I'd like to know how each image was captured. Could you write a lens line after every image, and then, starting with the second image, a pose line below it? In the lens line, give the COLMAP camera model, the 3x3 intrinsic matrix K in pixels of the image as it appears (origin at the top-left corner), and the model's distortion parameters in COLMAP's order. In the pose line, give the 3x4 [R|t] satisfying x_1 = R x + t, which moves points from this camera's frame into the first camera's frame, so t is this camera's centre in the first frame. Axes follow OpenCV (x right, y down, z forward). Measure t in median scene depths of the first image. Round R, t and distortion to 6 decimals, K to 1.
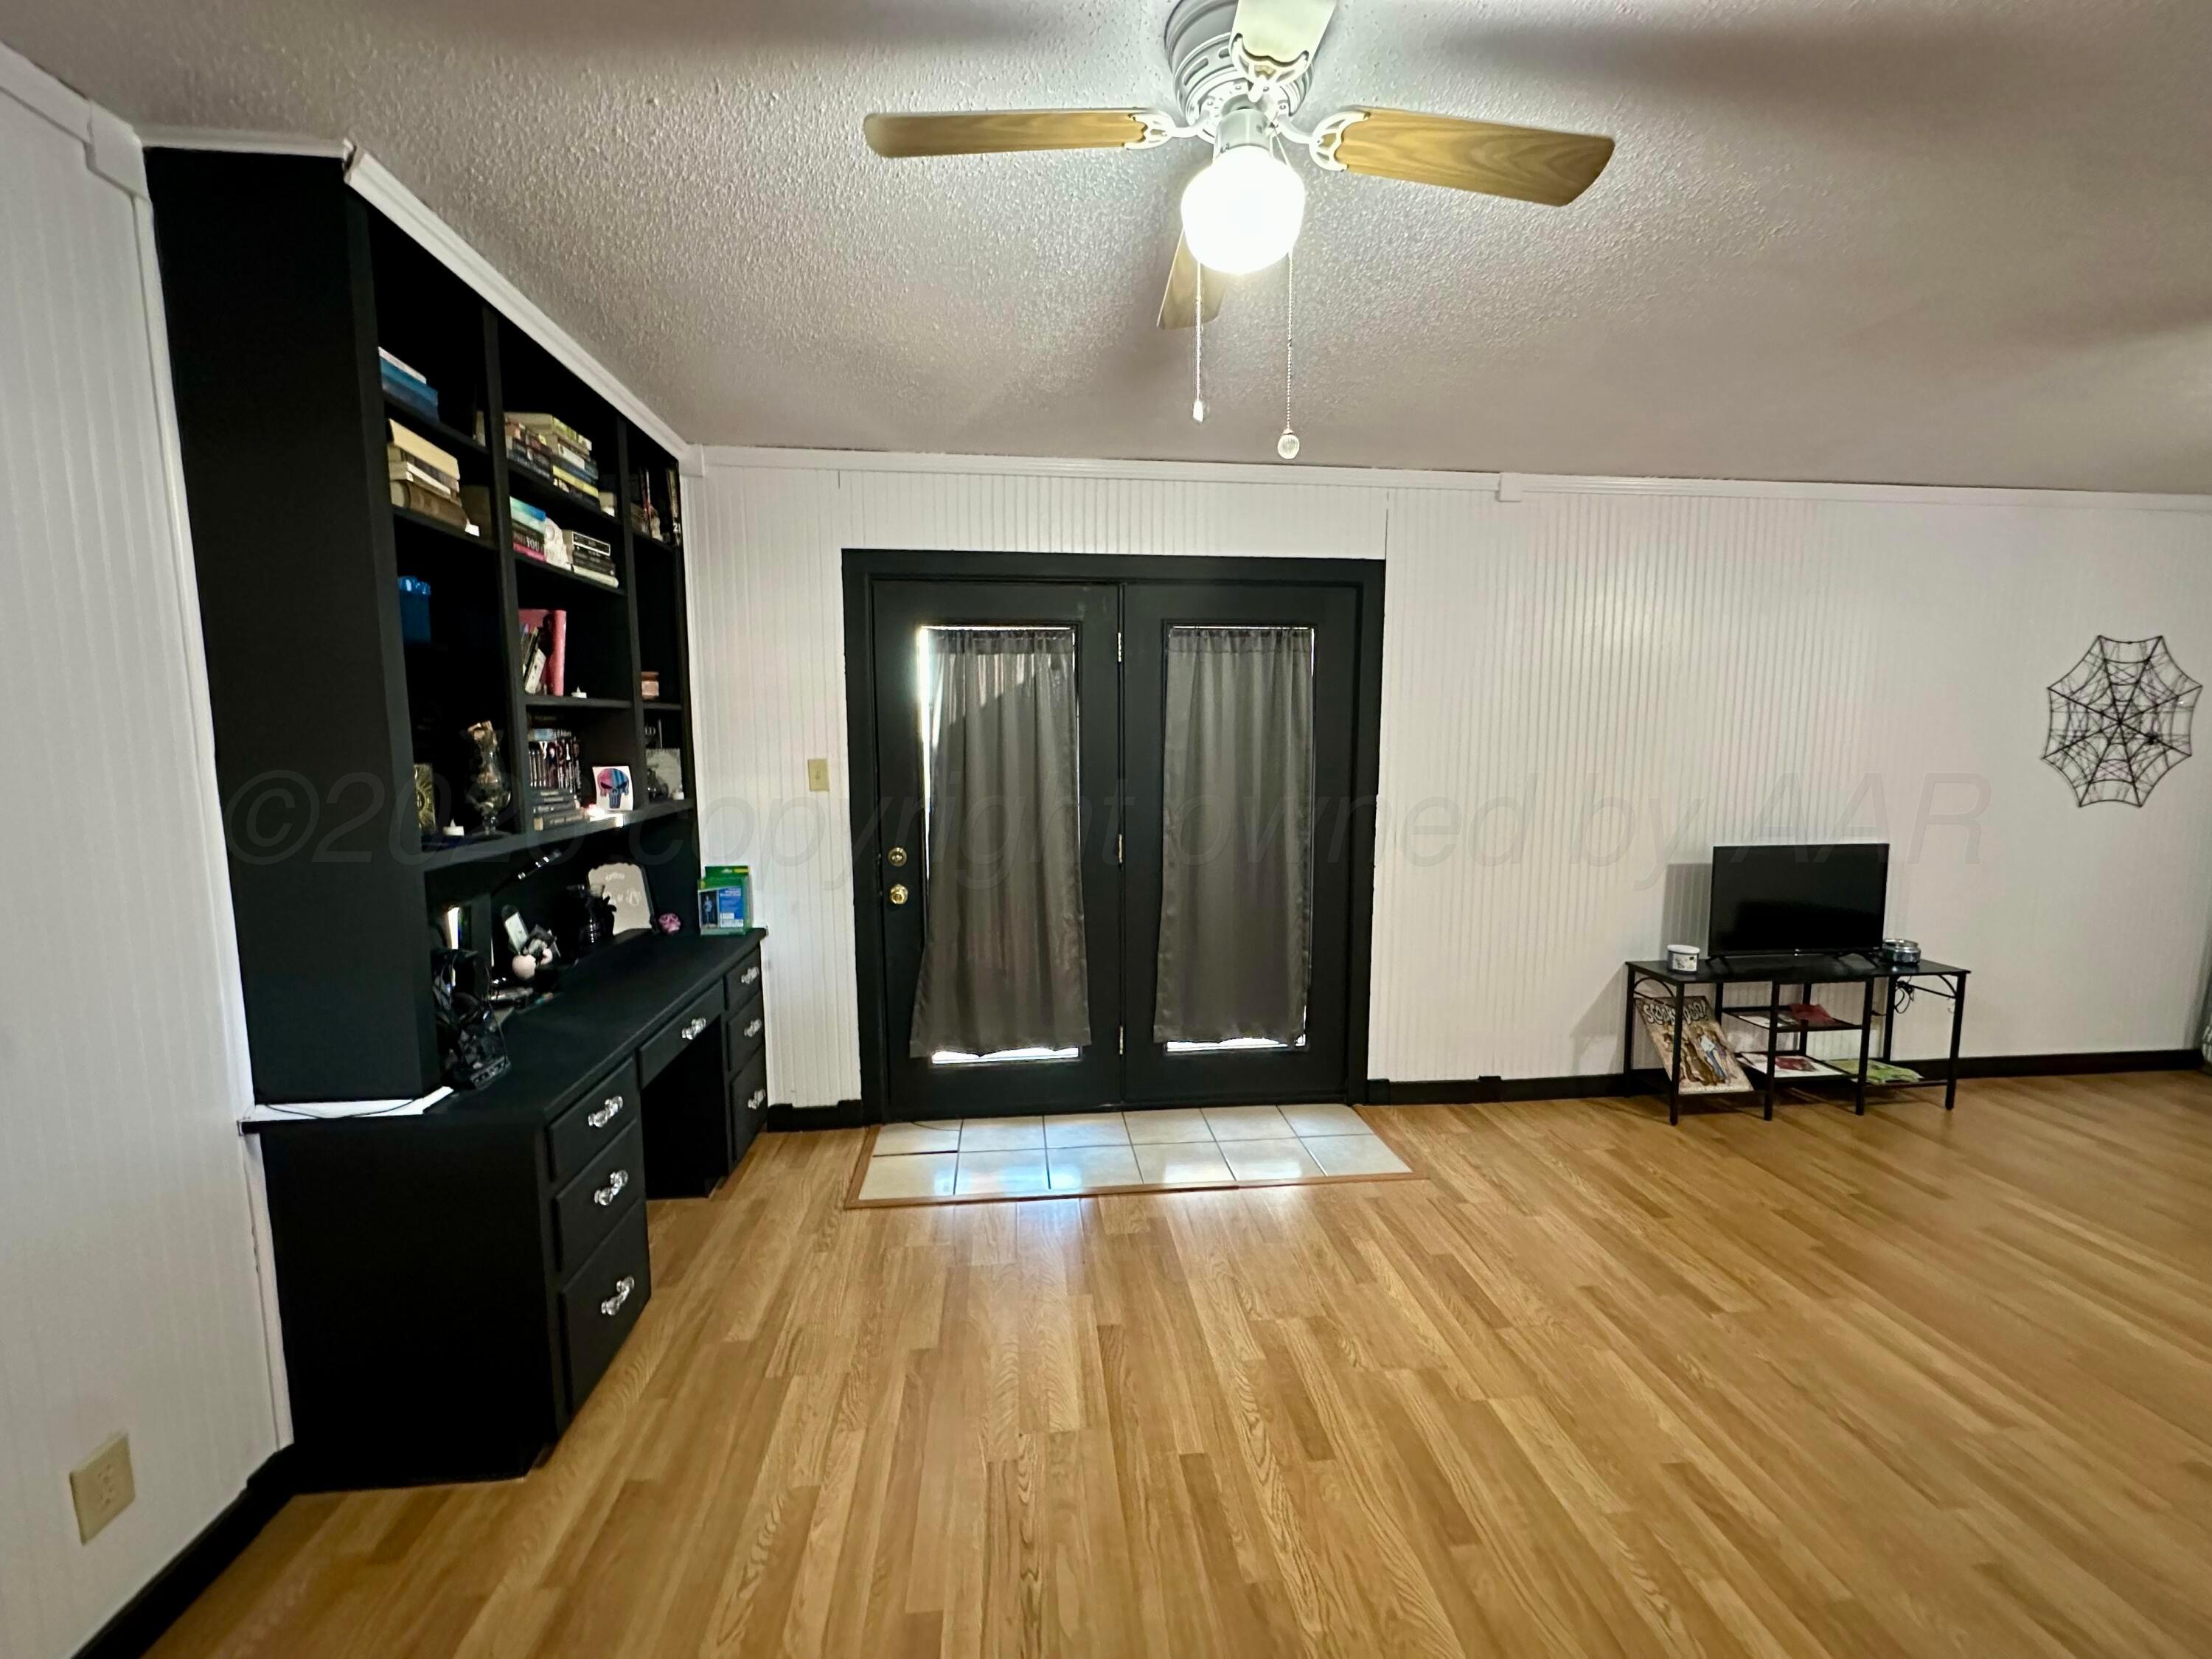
lens RADIAL K [[890.0, 0, 1102.2], [0, 890.0, 831.2], [0, 0, 1]] dist [-0.008040, 0.002259]
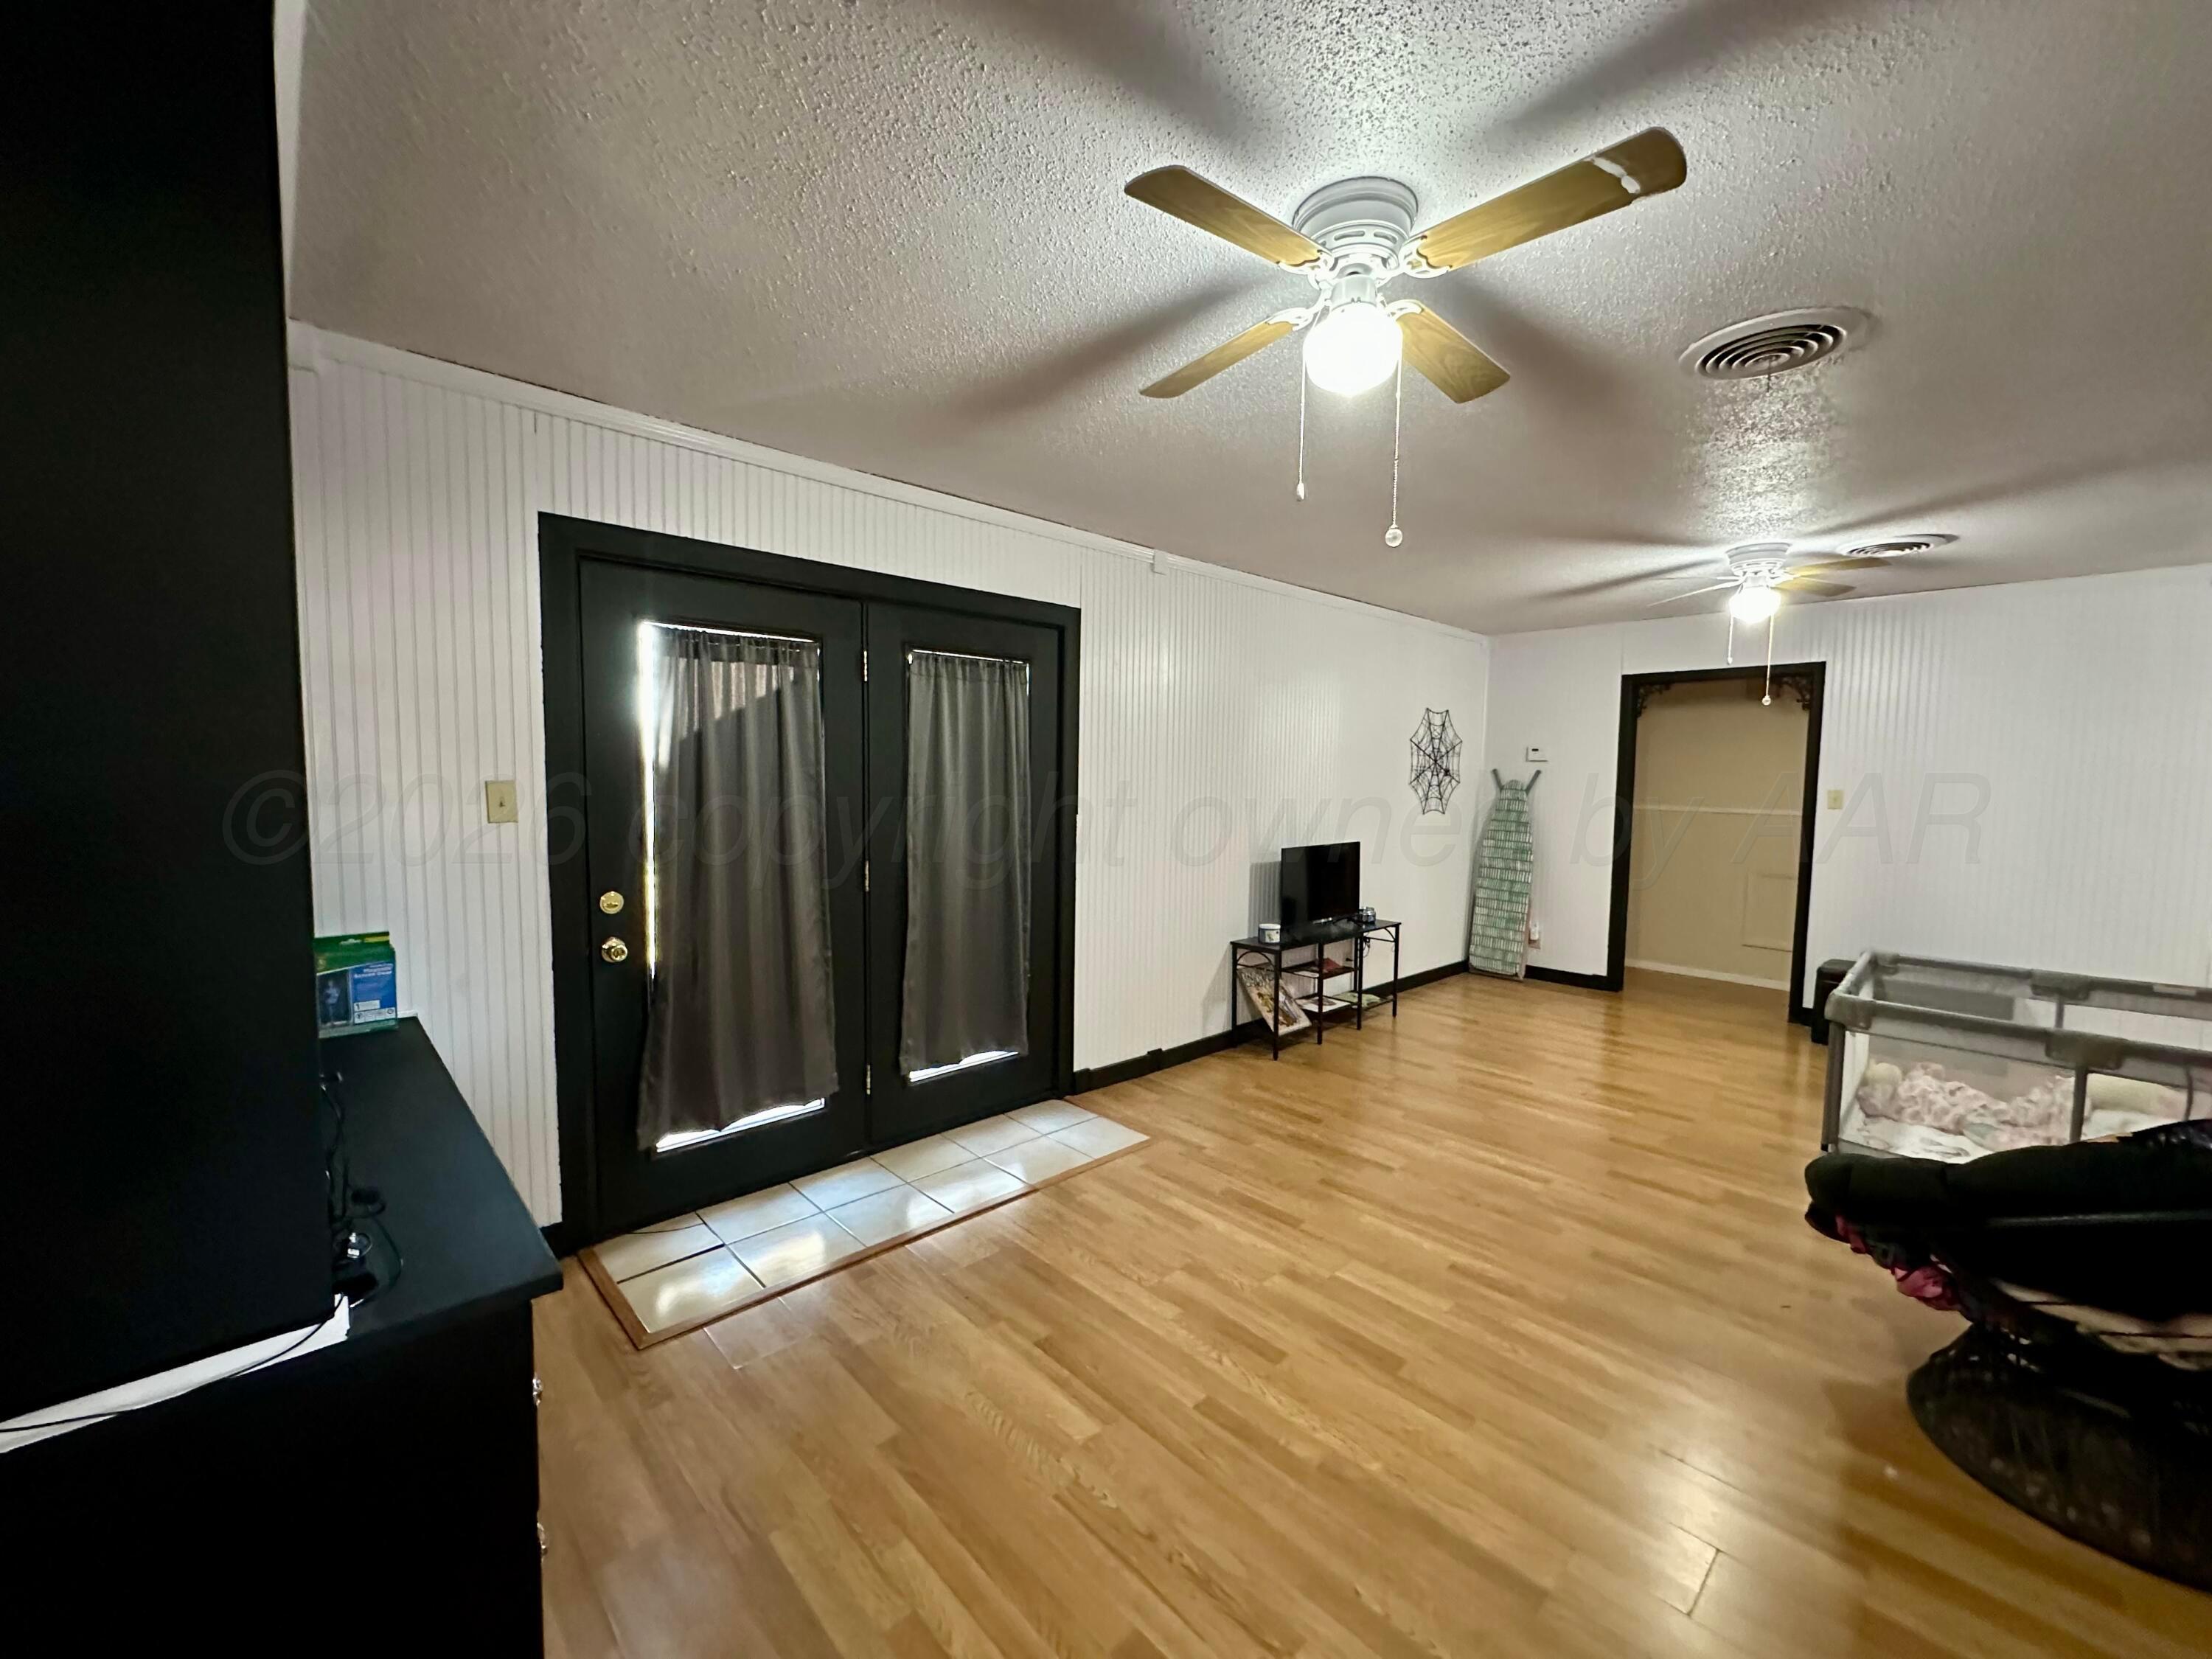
lens RADIAL K [[890.0, 0, 1108.6], [0, 890.0, 830.2], [0, 0, 1]] dist [-0.008040, 0.002259]
pose [[0.791841, -0.029720, 0.610004, -0.359854], [0.052589, 0.998424, -0.019620, 0.002626], [-0.608459, 0.047615, 0.792156, 0.087625]]
